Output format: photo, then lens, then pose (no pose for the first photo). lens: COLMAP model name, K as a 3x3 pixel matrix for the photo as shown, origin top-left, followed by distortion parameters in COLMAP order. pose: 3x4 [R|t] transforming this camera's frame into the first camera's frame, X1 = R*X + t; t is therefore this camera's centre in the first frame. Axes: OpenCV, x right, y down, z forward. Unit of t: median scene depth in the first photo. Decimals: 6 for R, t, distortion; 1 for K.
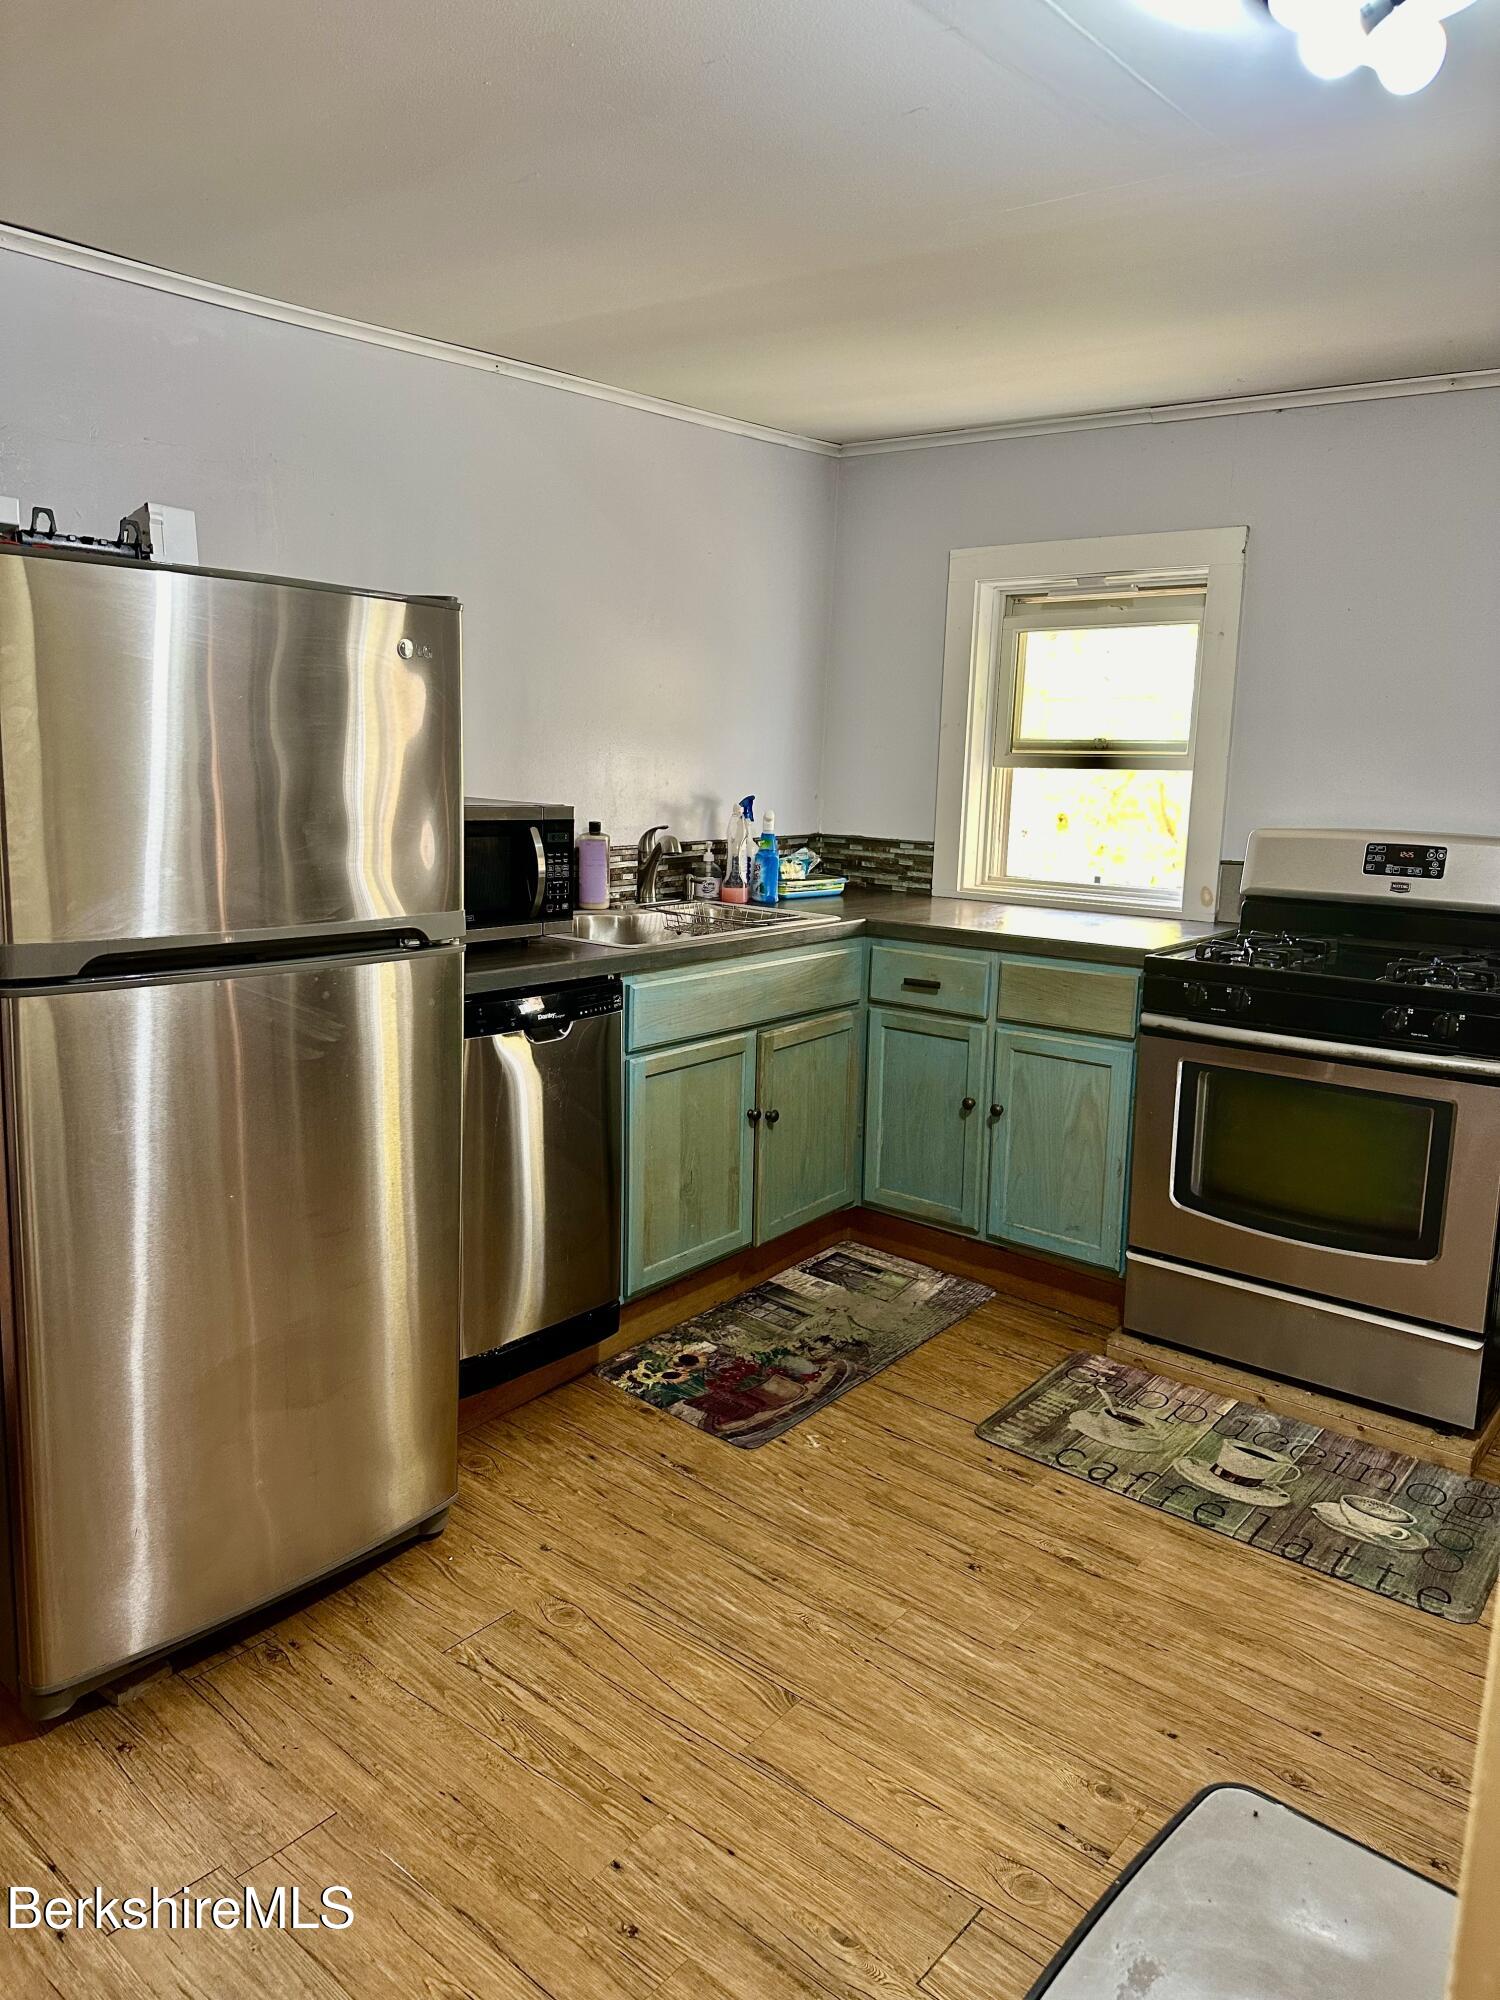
lens RADIAL K [[1416.2, 0, 763.6], [0, 1416.2, 994.4], [0, 0, 1]] dist [0.170744, -0.315562]
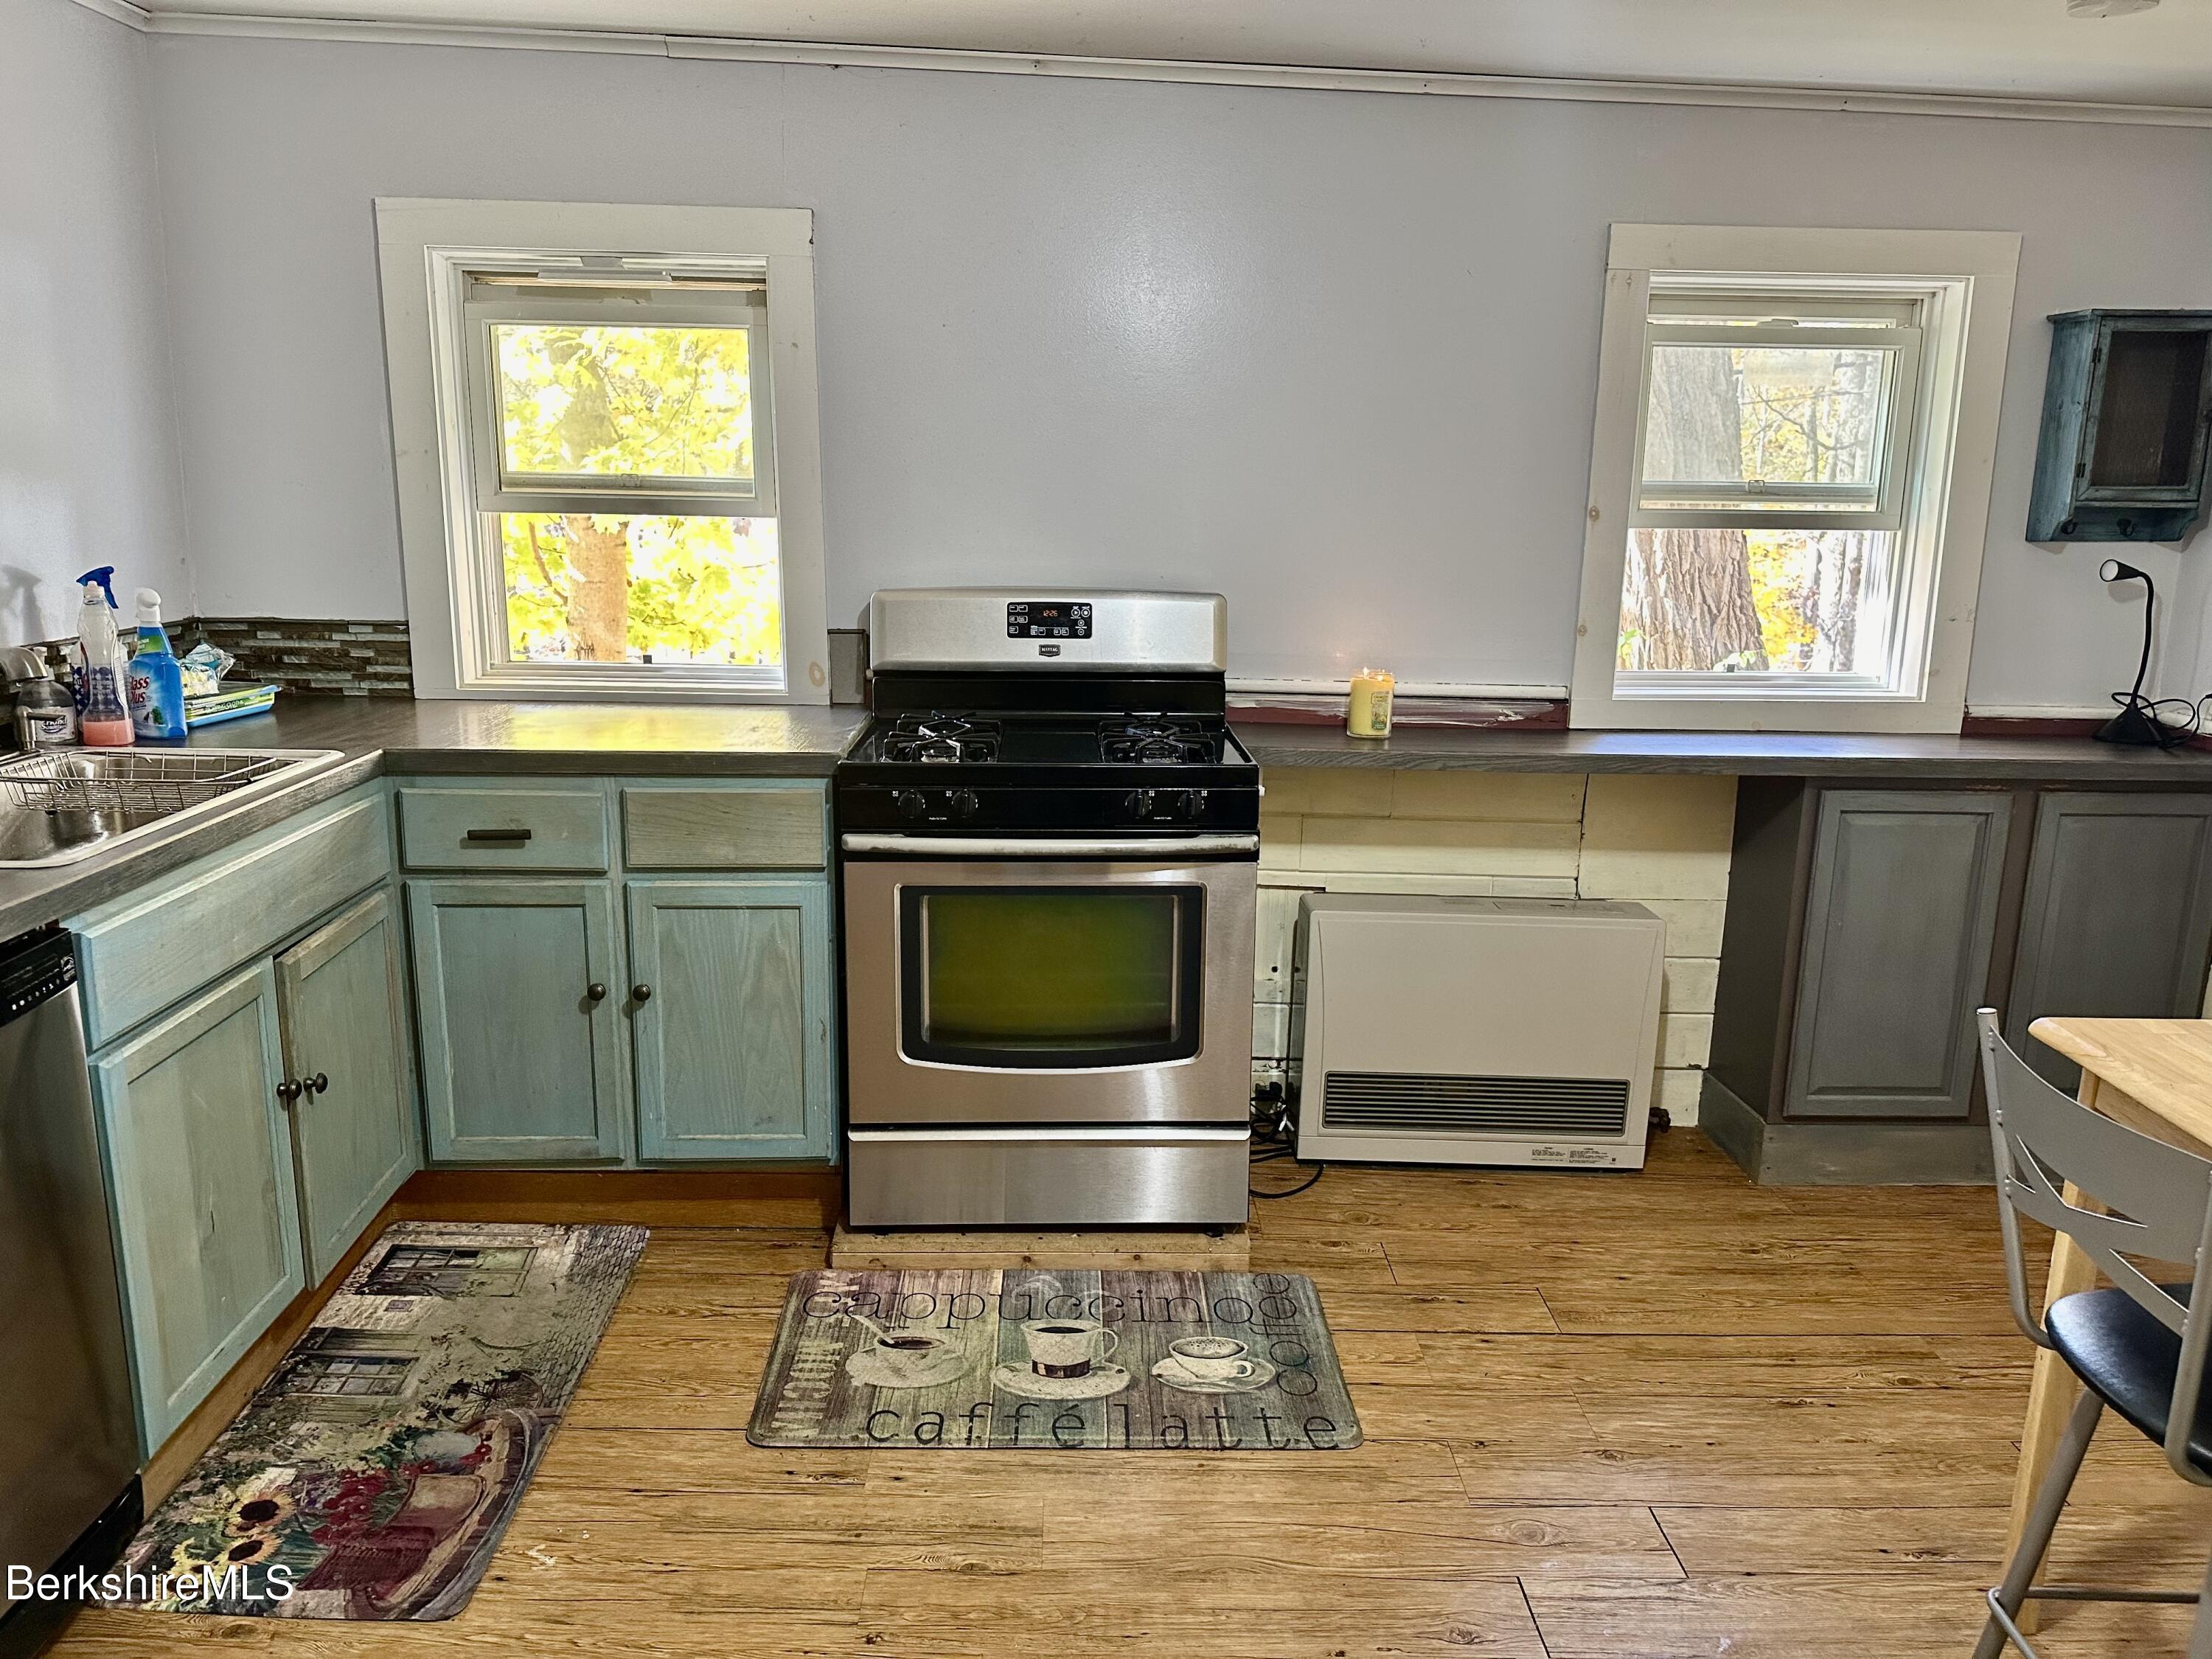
lens RADIAL K [[1566.6, 0, 1123.8], [0, 1566.6, 823.7], [0, 0, 1]] dist [0.080538, -0.091598]
pose [[0.751974, -0.149203, 0.642085, -0.163427], [0.114505, 0.988805, 0.095670, -0.055531], [-0.649171, 0.001581, 0.760641, 0.236111]]
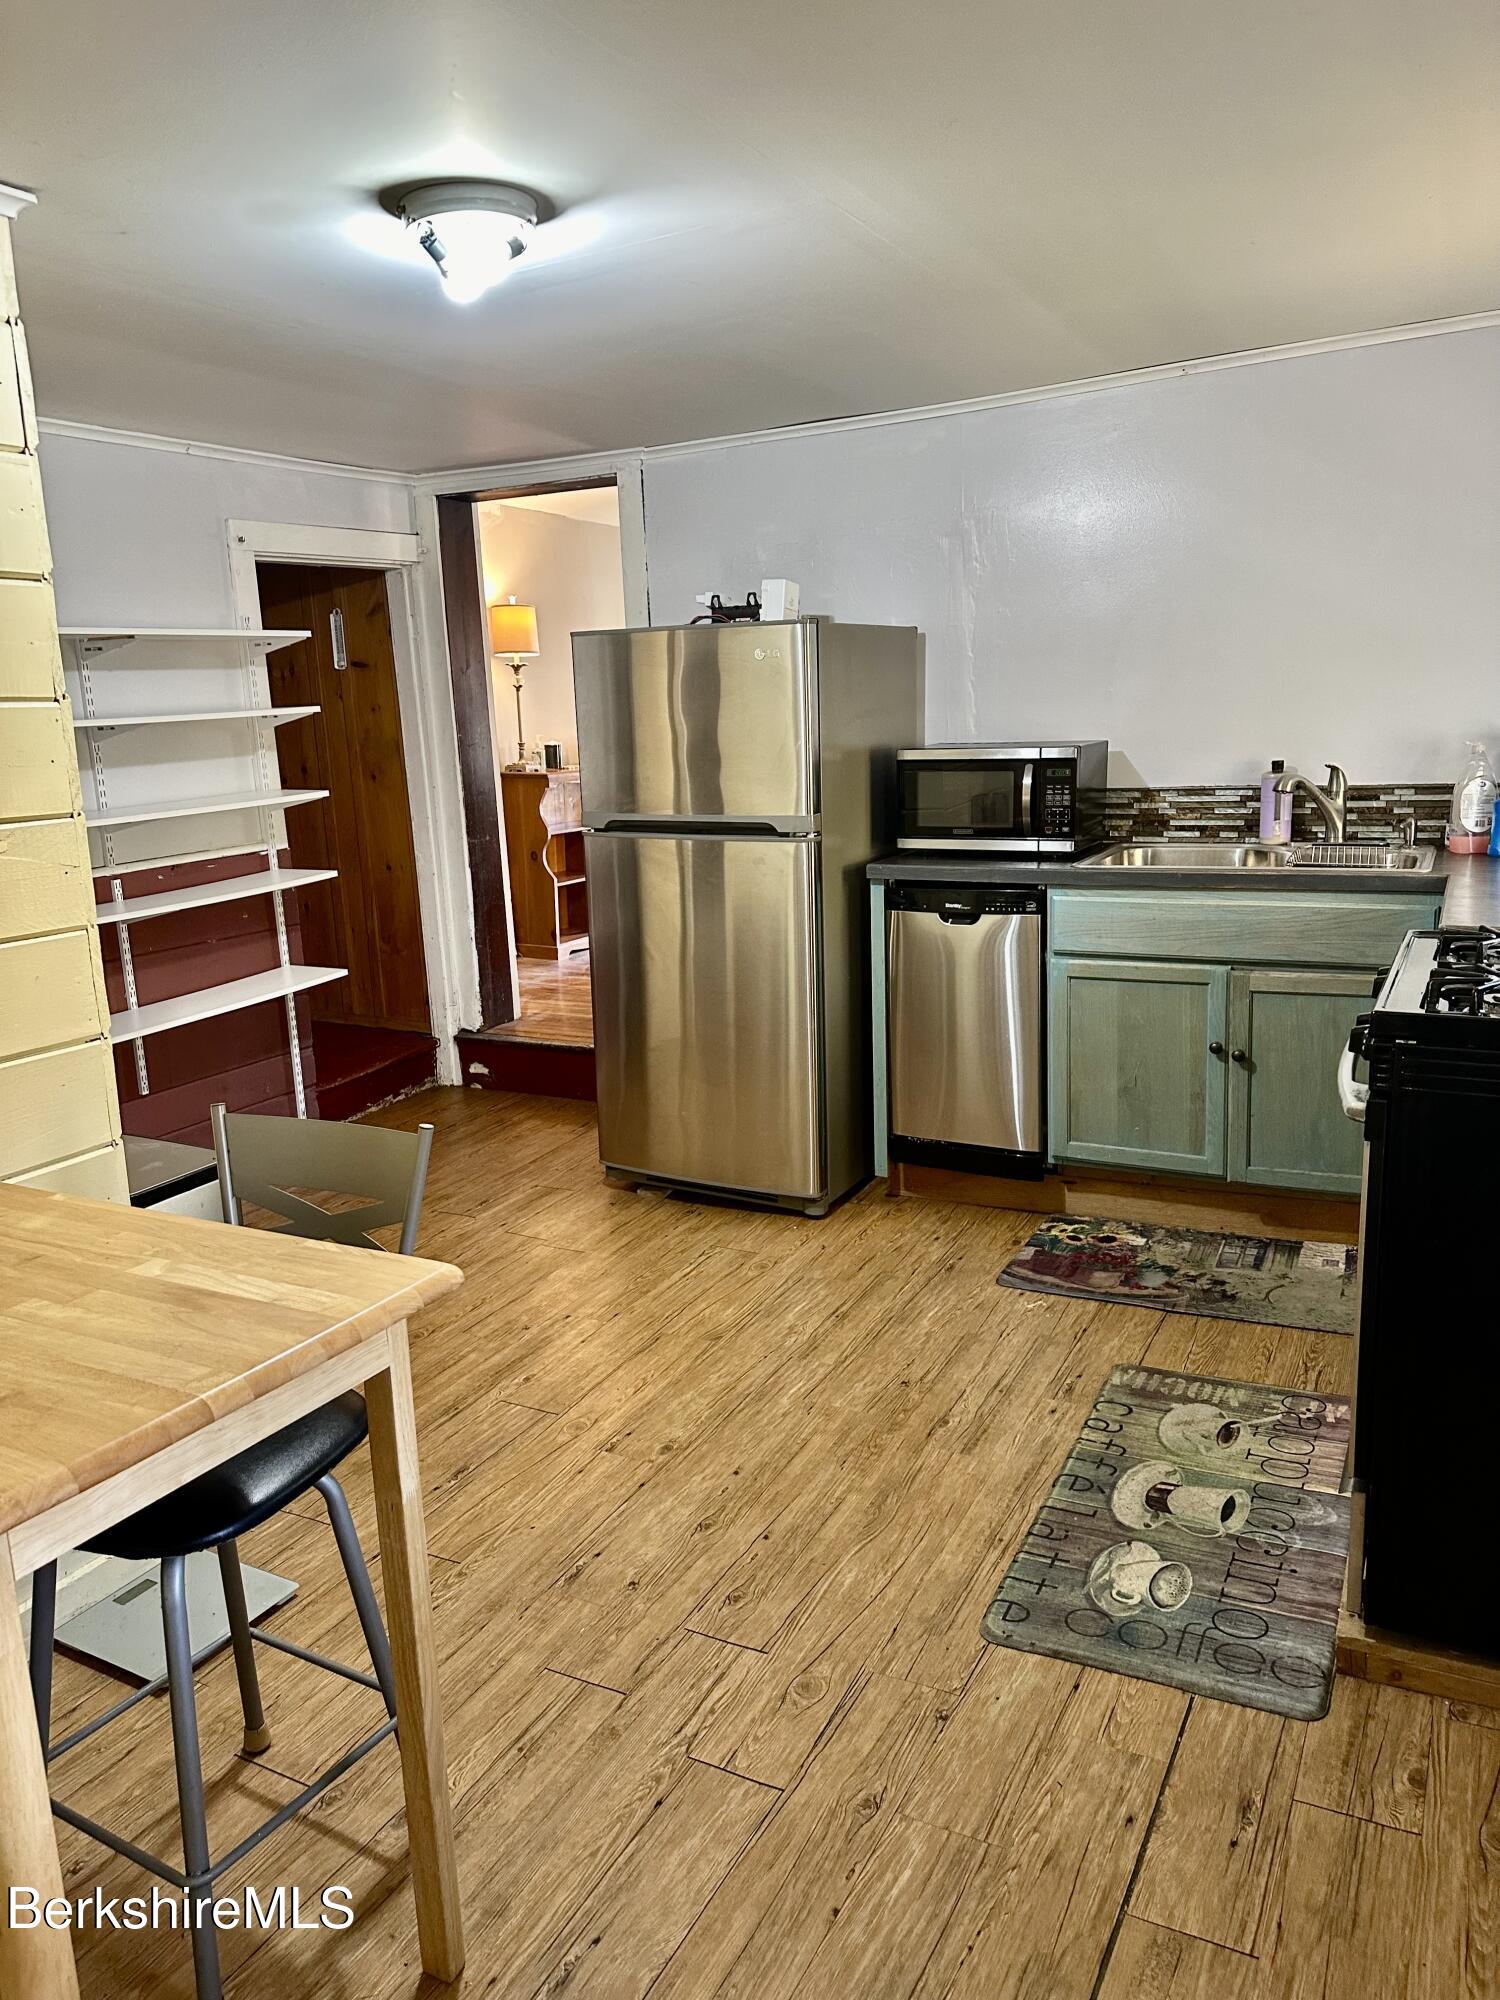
lens RADIAL K [[1416.5, 0, 710.1], [0, 1416.5, 970.7], [0, 0, 1]] dist [0.080538, -0.091598]
pose [[0.156022, 0.143451, -0.977281, 0.943002], [-0.132523, 0.983493, 0.123206, -0.049246], [0.978823, 0.110290, 0.172457, 0.461621]]
